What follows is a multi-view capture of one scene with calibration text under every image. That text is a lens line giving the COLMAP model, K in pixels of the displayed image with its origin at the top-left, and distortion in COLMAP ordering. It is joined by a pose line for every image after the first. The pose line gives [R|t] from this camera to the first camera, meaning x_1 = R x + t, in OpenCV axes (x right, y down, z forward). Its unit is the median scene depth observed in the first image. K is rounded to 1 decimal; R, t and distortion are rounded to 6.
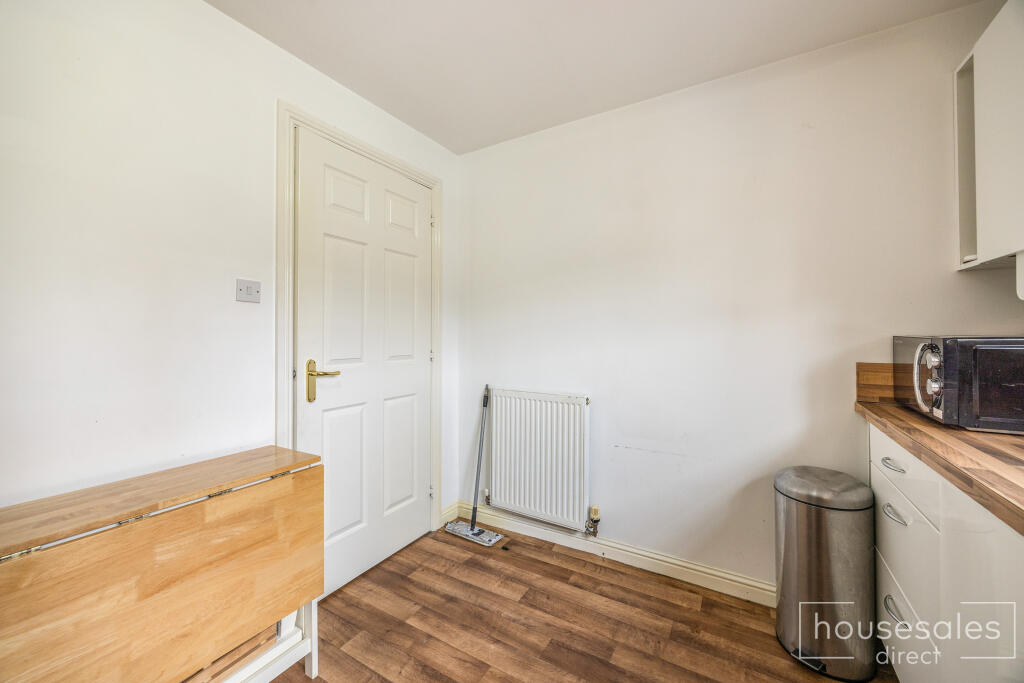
lens RADIAL K [[392.2, 0, 507.6], [0, 392.2, 329.1], [0, 0, 1]] dist [-0.003682, -0.000239]
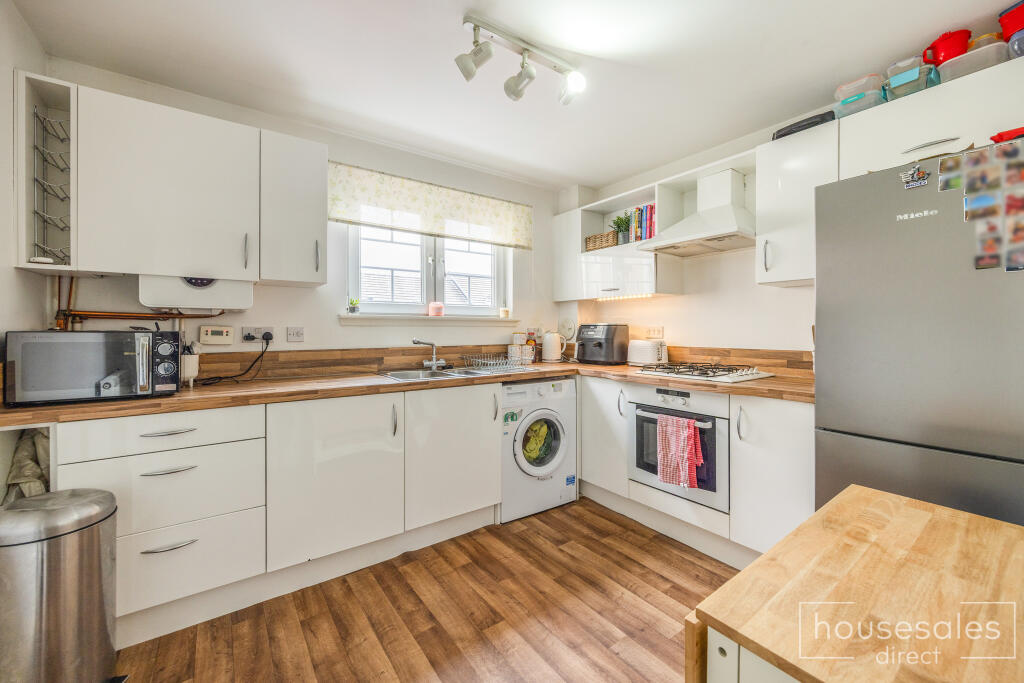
lens RADIAL K [[392.2, 0, 519.9], [0, 392.2, 332.2], [0, 0, 1]] dist [-0.003682, -0.000239]
pose [[-0.928518, -0.002140, 0.371282, -0.418911], [-0.002601, 0.999996, -0.000742, 0.022629], [-0.371279, -0.001655, -0.928520, 2.218531]]
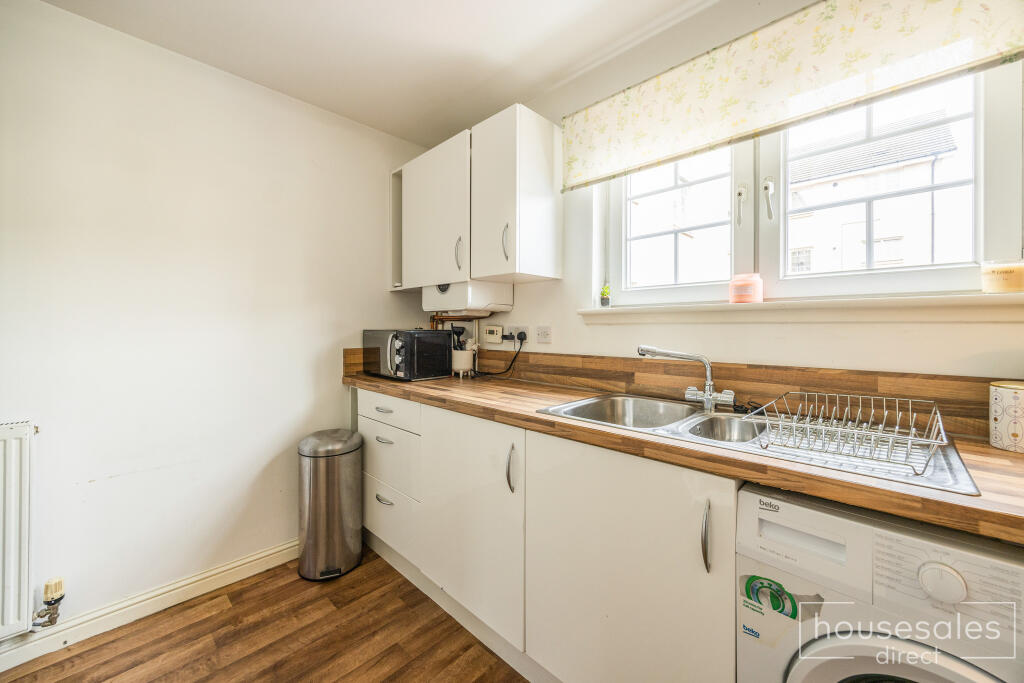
lens RADIAL K [[392.2, 0, 518.8], [0, 392.2, 328.3], [0, 0, 1]] dist [-0.003682, -0.000239]
pose [[0.206672, 0.002824, 0.978406, -0.347240], [-0.011316, 0.999936, -0.000496, 0.005489], [-0.978345, -0.010969, 0.206691, 0.091363]]
